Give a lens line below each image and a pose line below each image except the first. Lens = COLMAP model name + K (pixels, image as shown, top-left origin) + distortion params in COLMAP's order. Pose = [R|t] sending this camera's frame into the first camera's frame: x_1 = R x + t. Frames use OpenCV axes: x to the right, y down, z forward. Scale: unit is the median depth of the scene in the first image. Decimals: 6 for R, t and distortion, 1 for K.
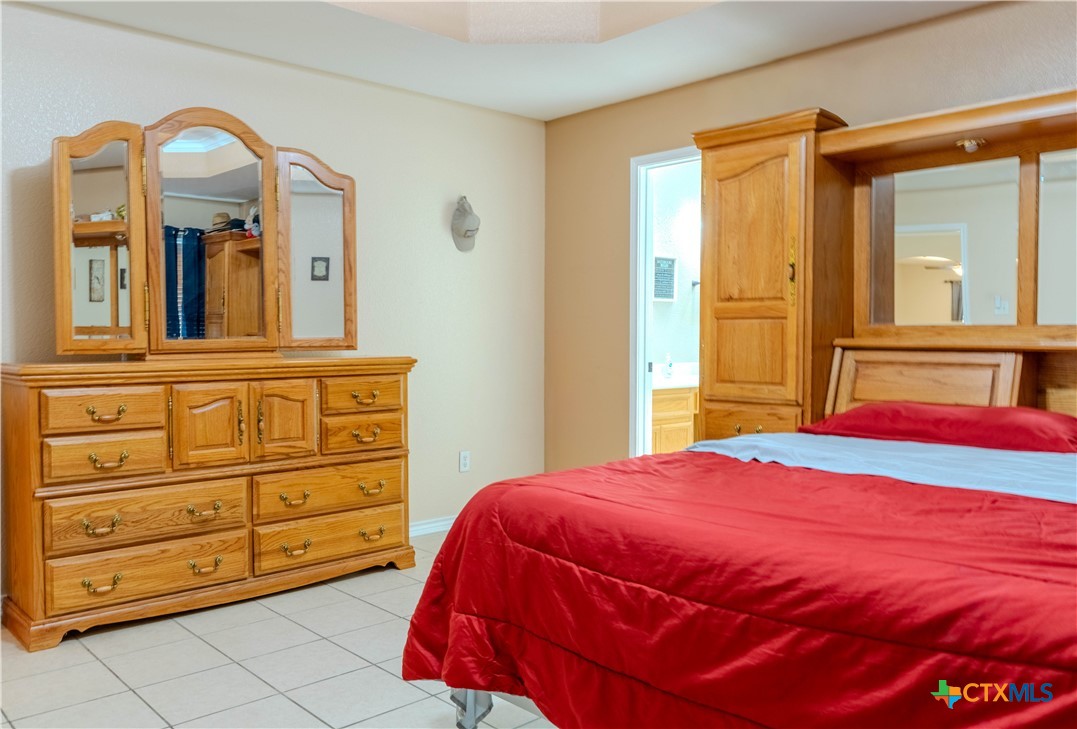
lens RADIAL K [[847.6, 0, 538.8], [0, 847.6, 361.2], [0, 0, 1]] dist [0.011293, 0.005183]
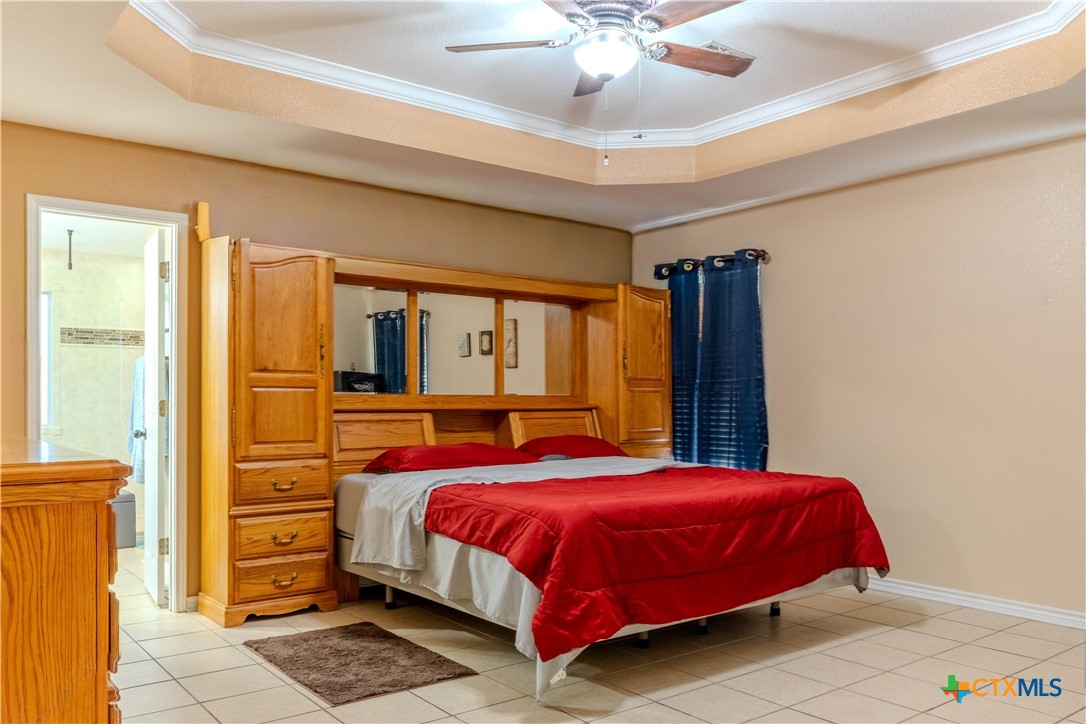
lens RADIAL K [[815.6, 0, 552.3], [0, 815.6, 404.4], [0, 0, 1]] dist [-0.002708, -0.001630]
pose [[0.099875, -0.006075, 0.994981, -0.861144], [0.032361, 0.999472, 0.002854, -0.018724], [-0.994474, 0.031914, 0.100019, 0.531625]]
